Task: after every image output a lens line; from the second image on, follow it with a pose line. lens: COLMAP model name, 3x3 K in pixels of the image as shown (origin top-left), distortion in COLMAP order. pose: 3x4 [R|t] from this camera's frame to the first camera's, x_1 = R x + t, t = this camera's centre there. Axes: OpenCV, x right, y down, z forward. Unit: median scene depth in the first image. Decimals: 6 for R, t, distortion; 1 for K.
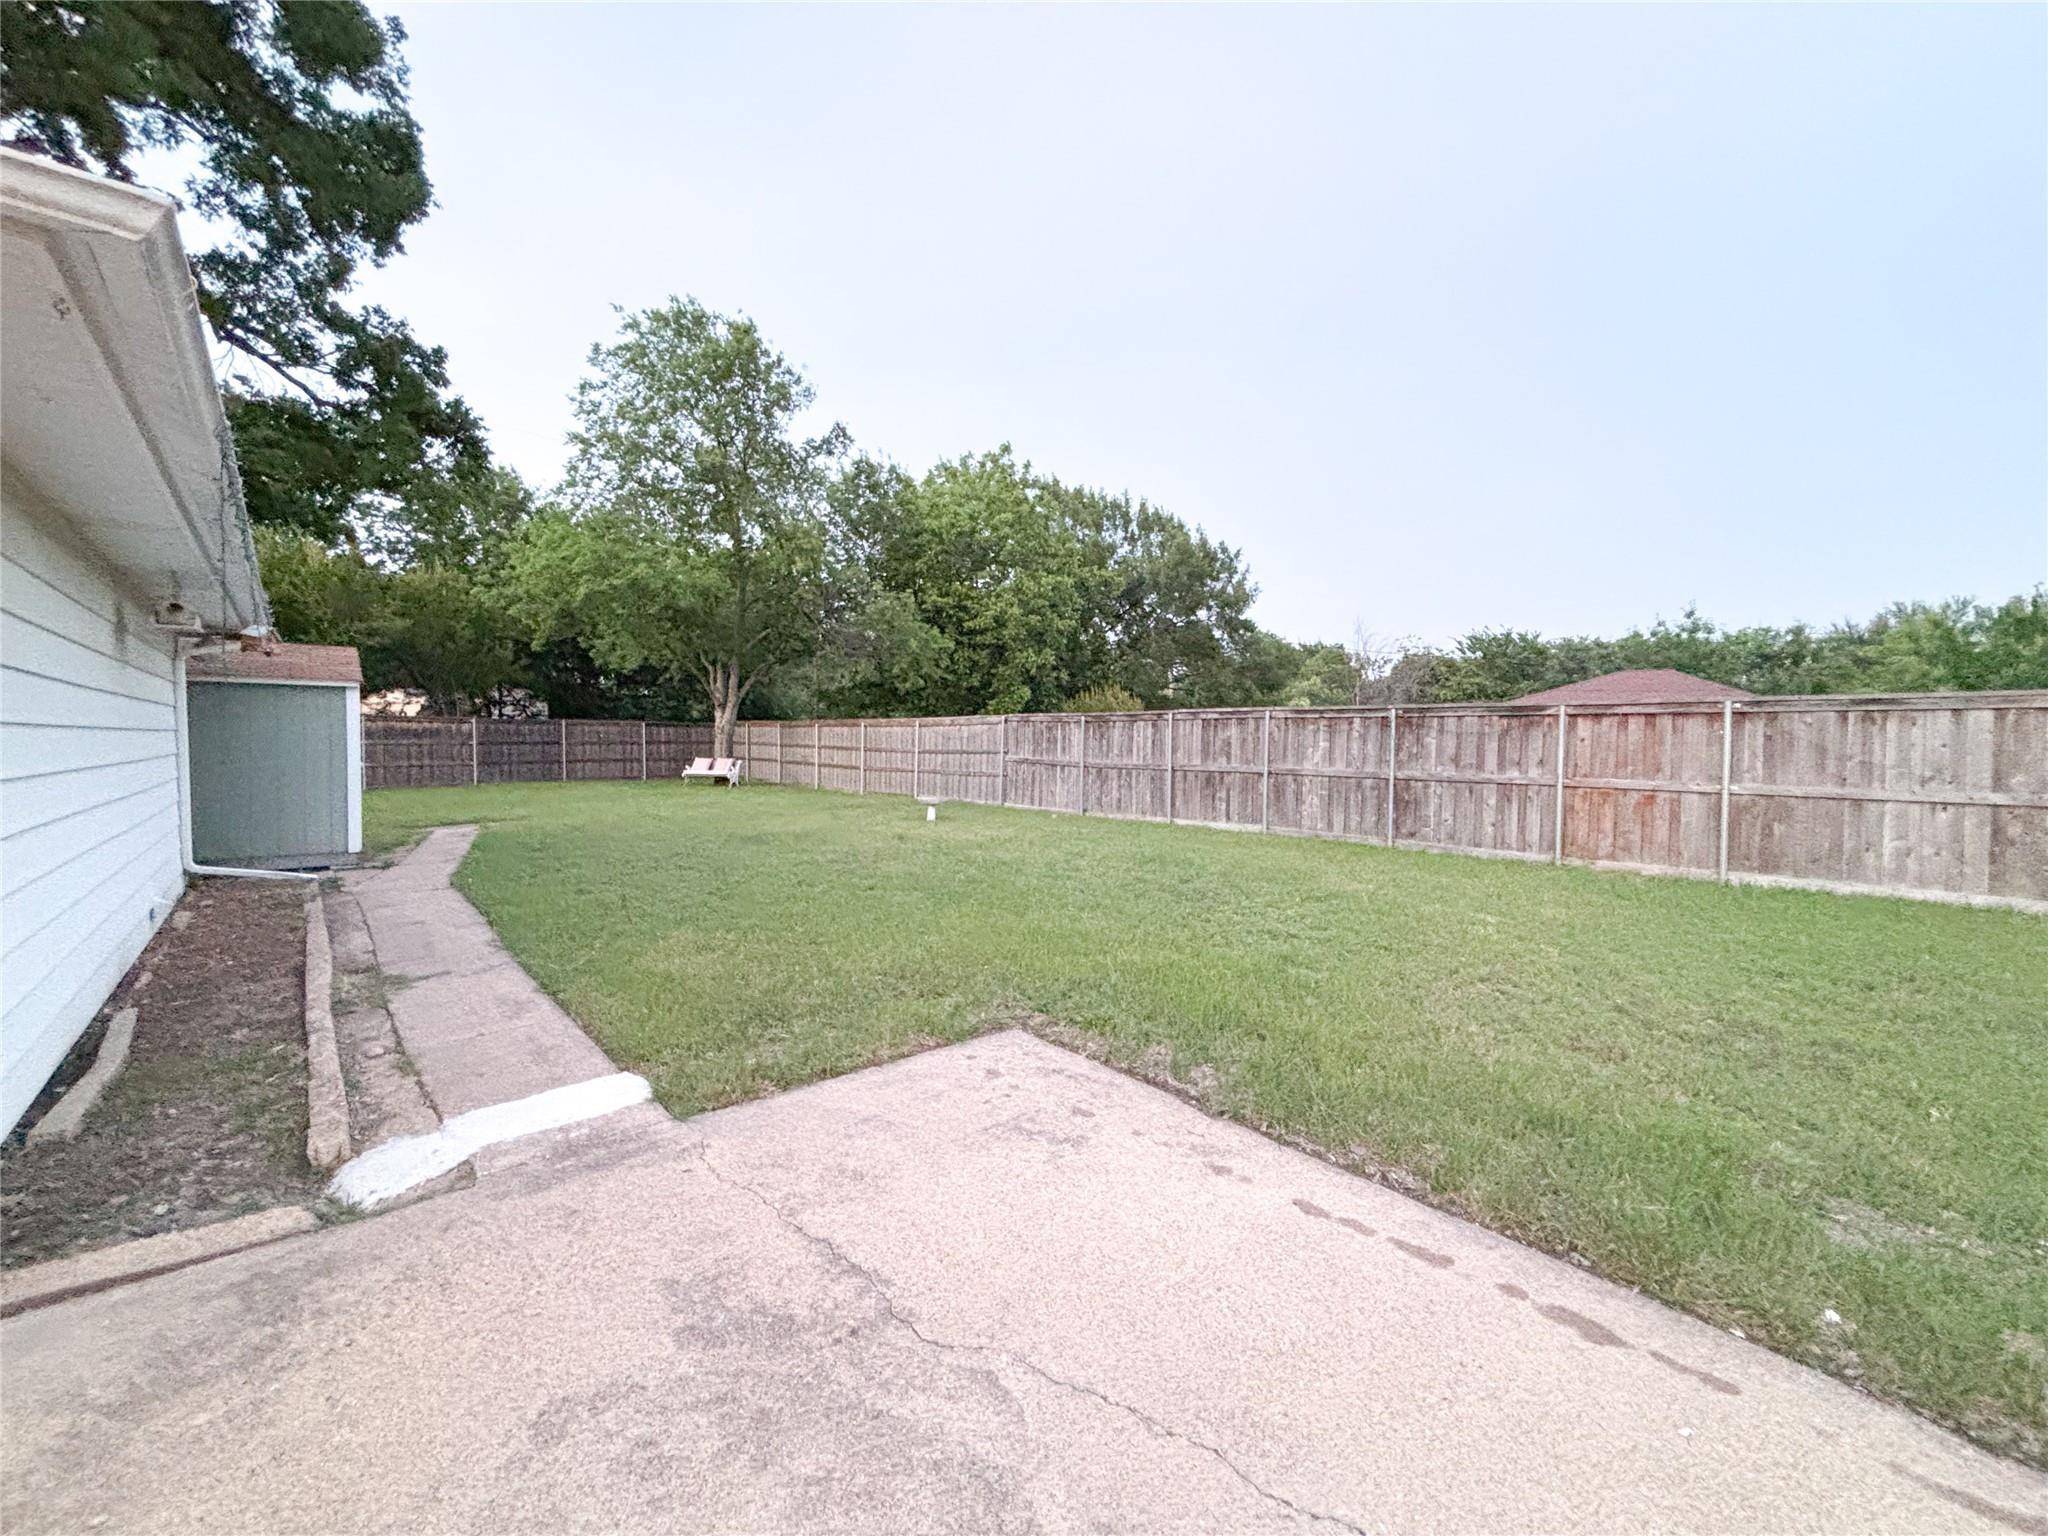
lens RADIAL K [[824.6, 0, 1024.0], [0, 824.6, 765.1], [0, 0, 1]] dist [-0.003393, -0.000483]
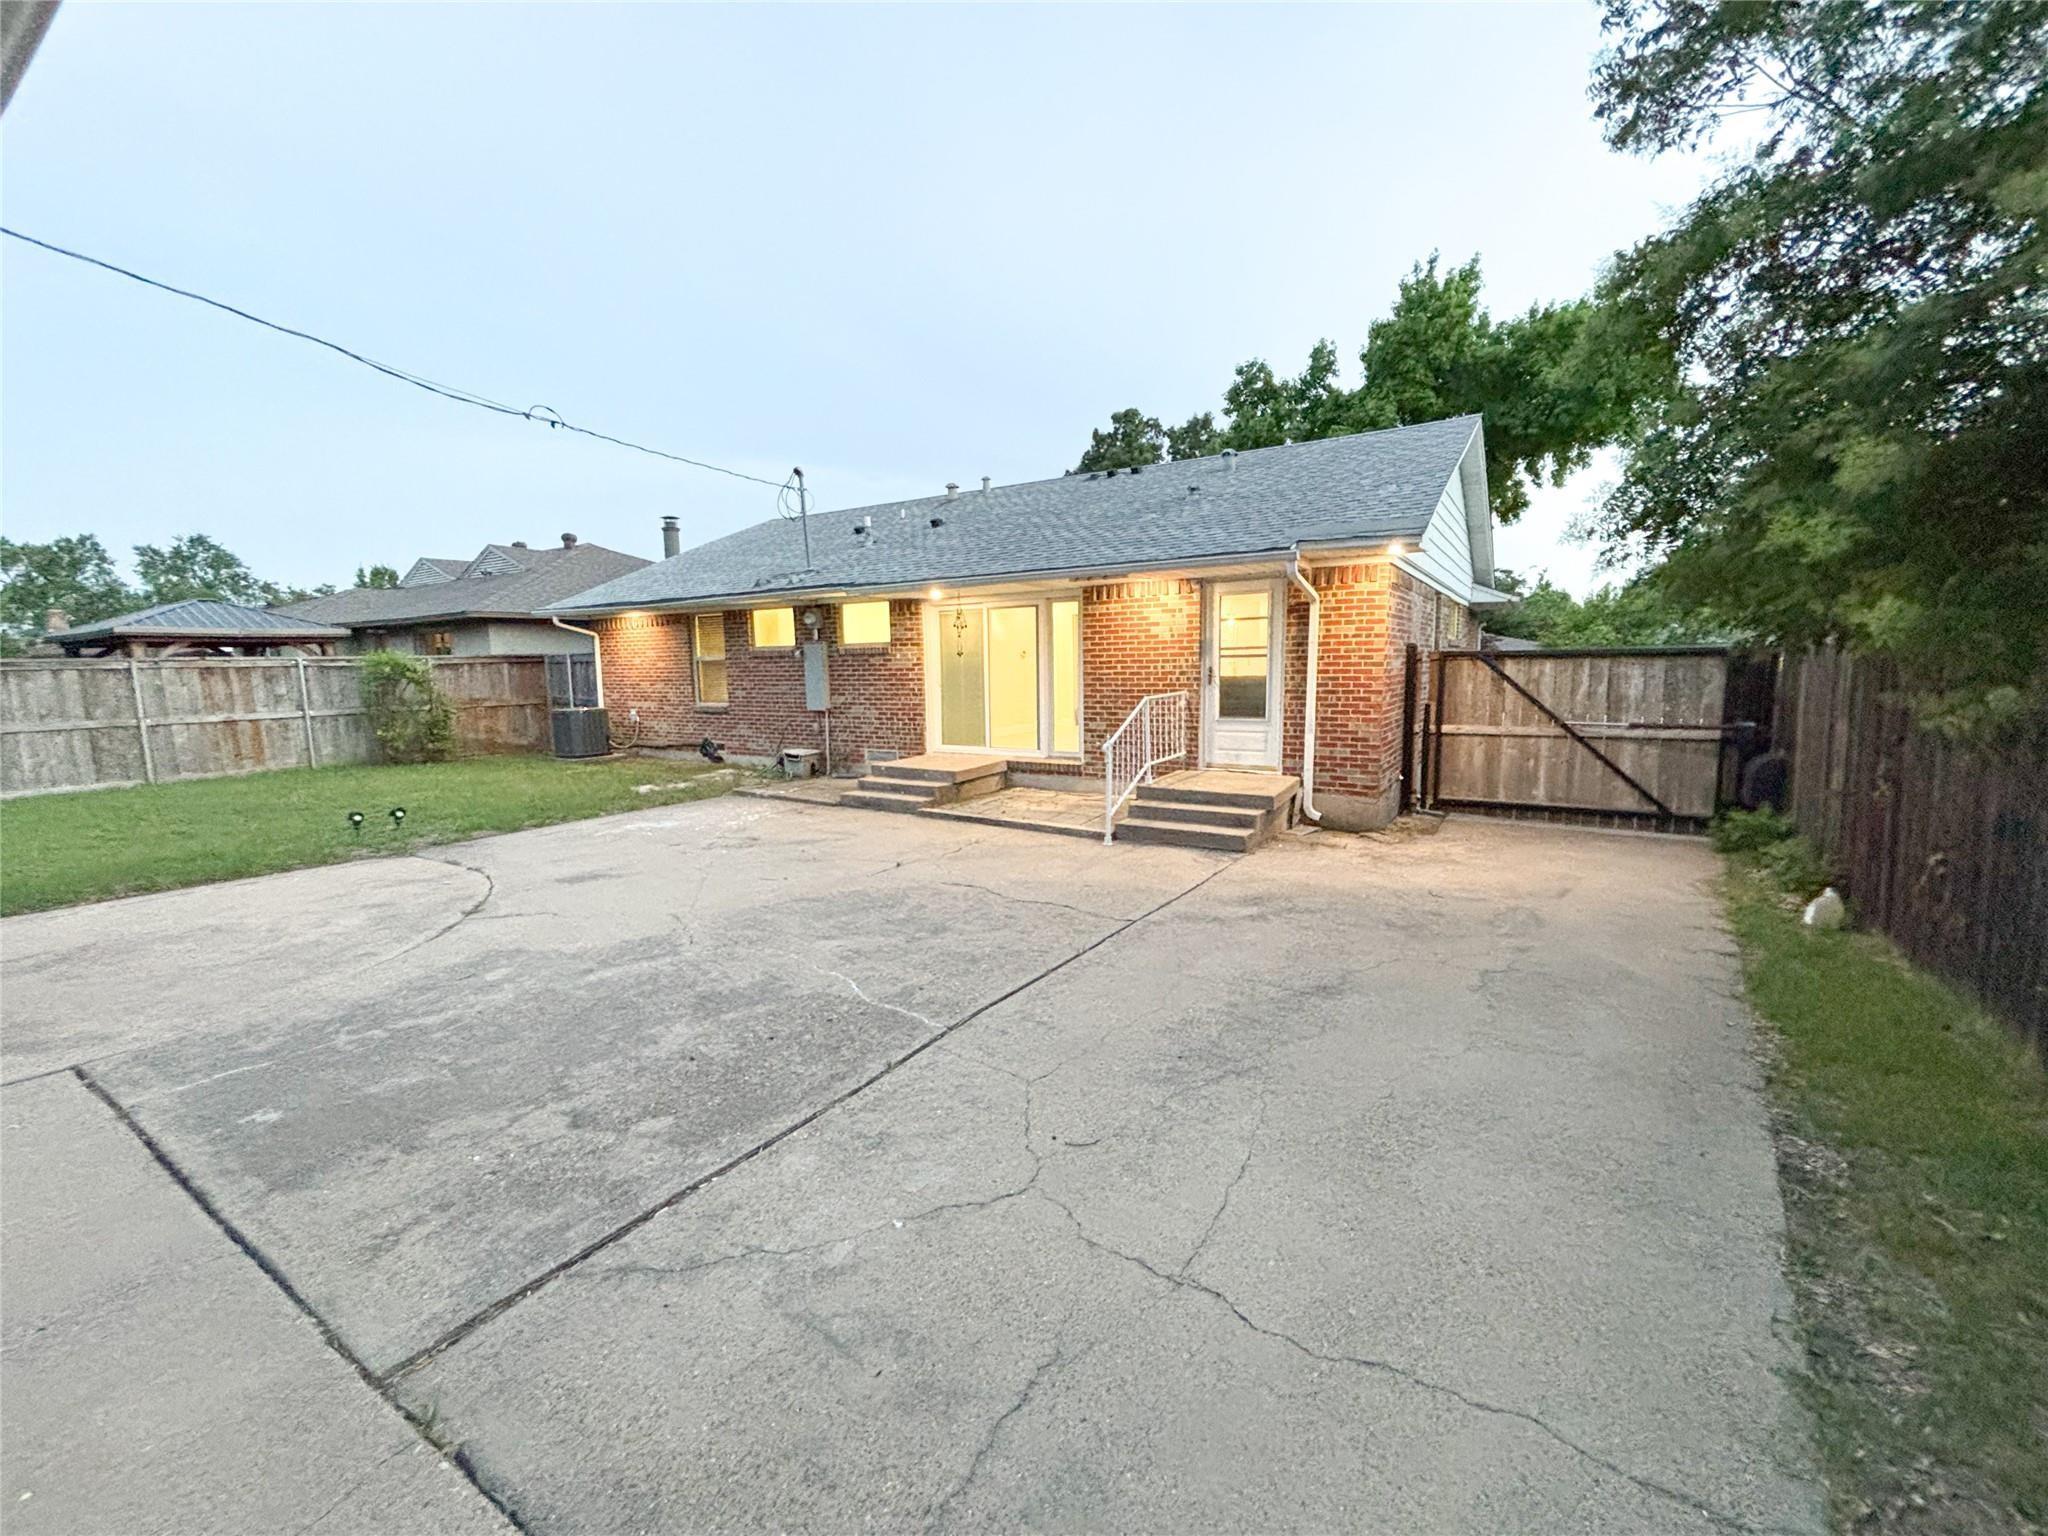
lens RADIAL K [[824.6, 0, 1025.6], [0, 824.6, 758.6], [0, 0, 1]] dist [-0.003393, -0.000483]
pose [[-0.282344, -0.115534, 0.952331, -0.767810], [0.048523, 0.989731, 0.134457, -0.017822], [-0.958085, 0.084173, -0.273838, -0.285786]]
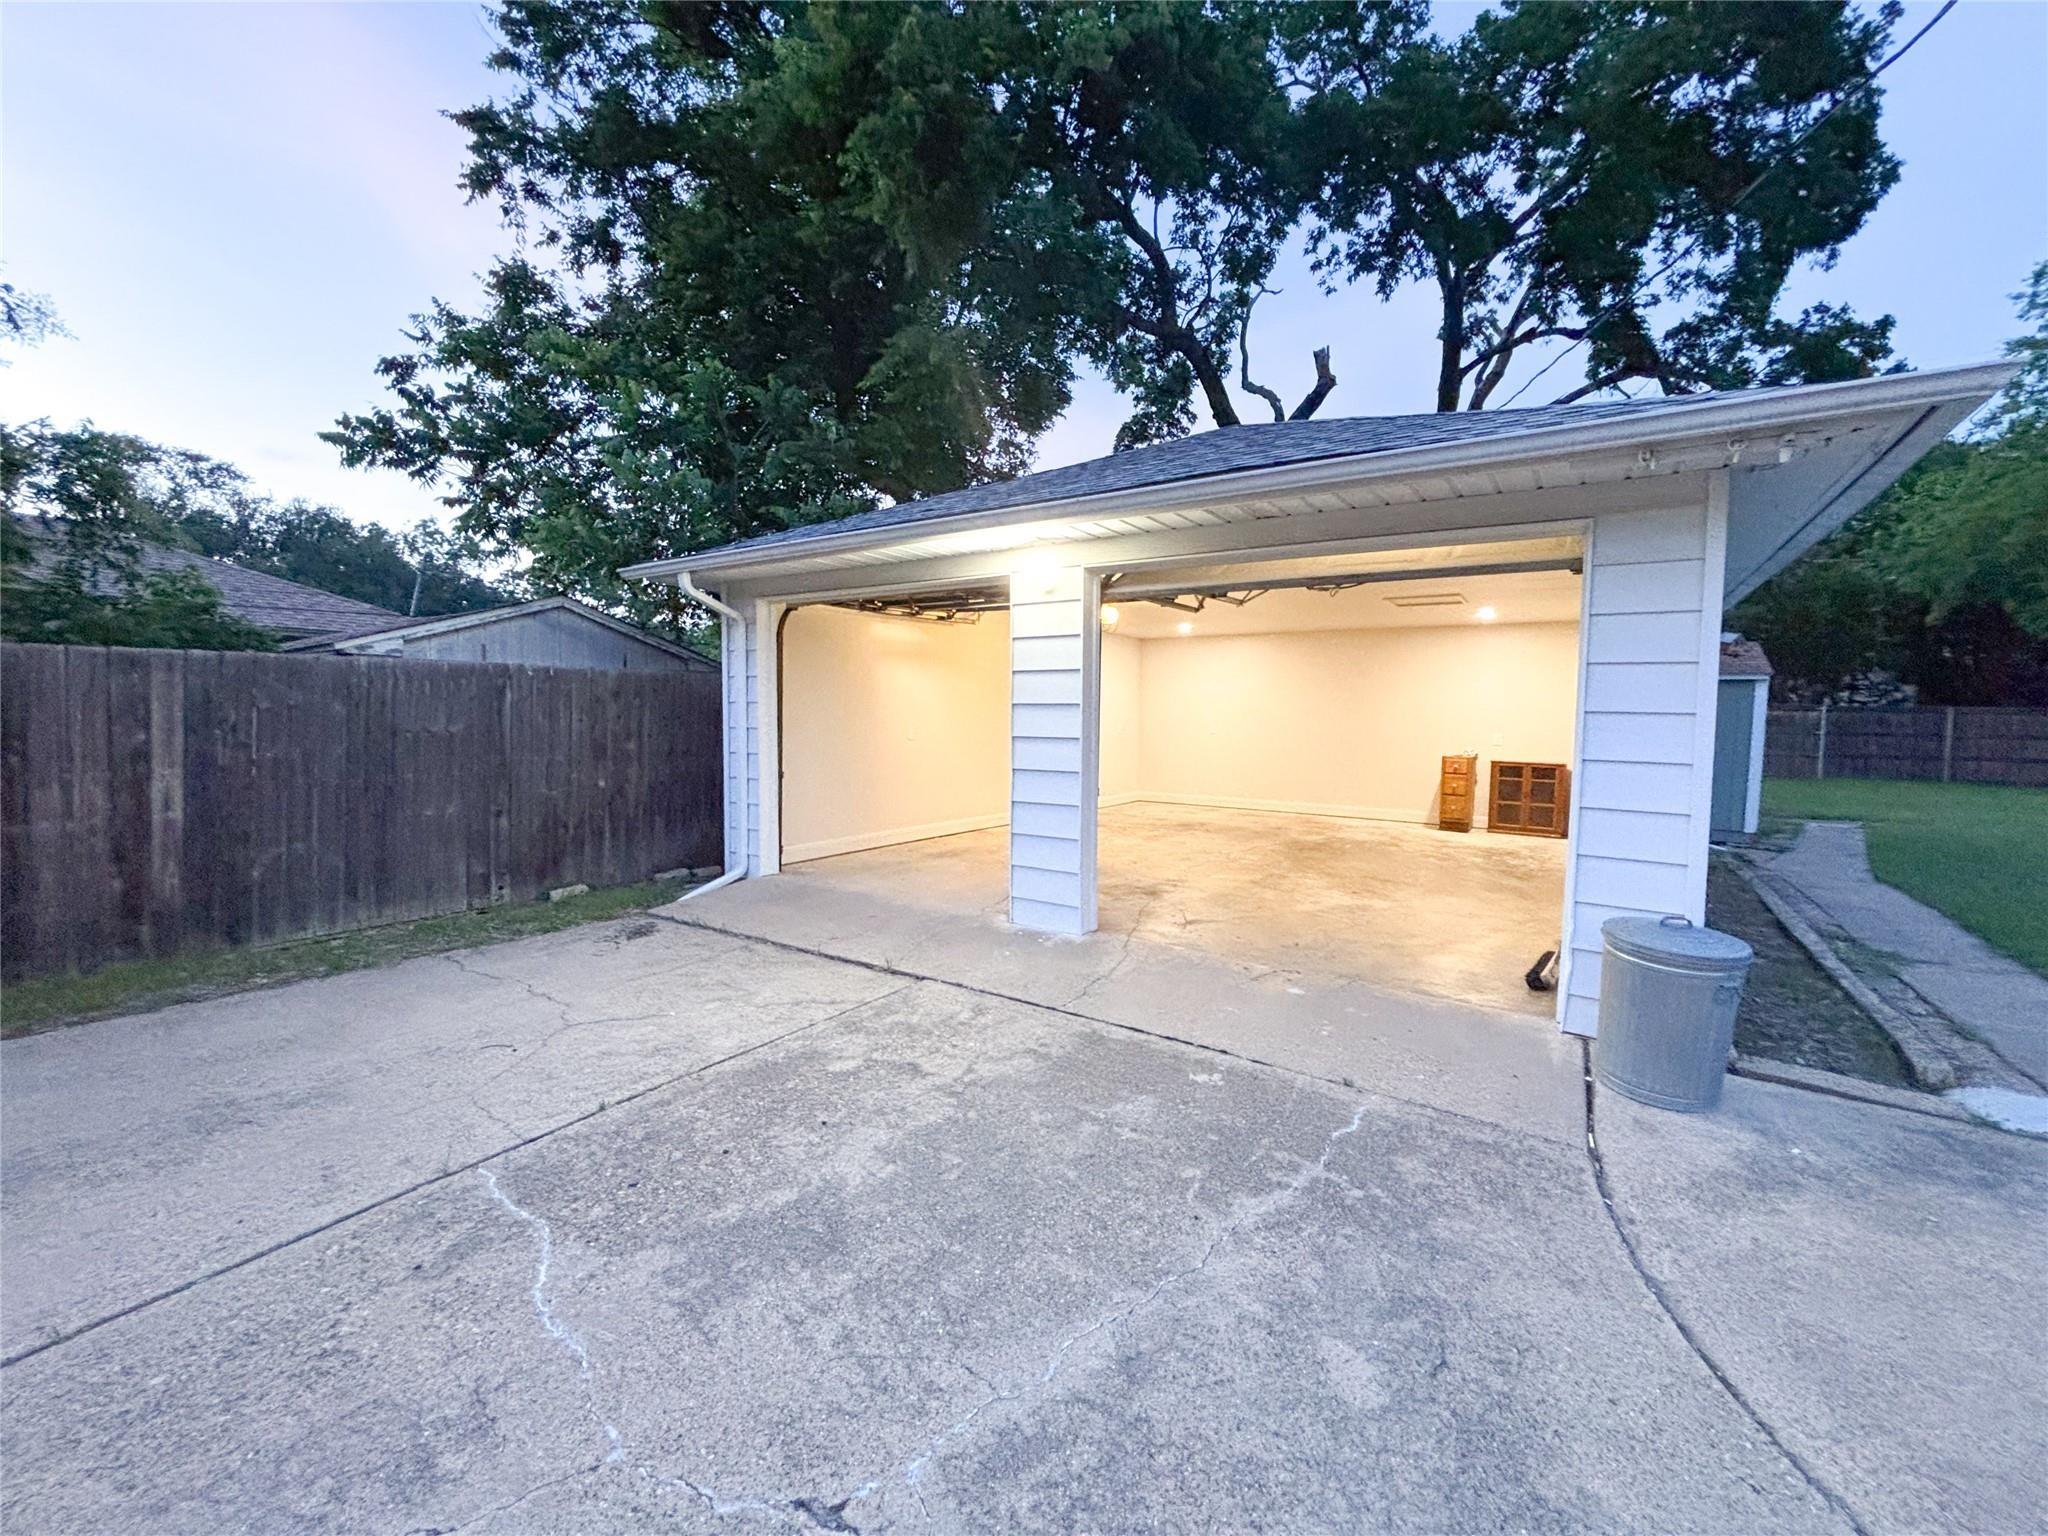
lens RADIAL K [[824.6, 0, 1025.0], [0, 824.6, 764.5], [0, 0, 1]] dist [-0.003393, -0.000483]
pose [[0.248910, 0.064722, -0.966362, -0.014009], [-0.048672, 0.997340, 0.054260, 0.005059], [0.967303, 0.033529, 0.251398, -0.237612]]
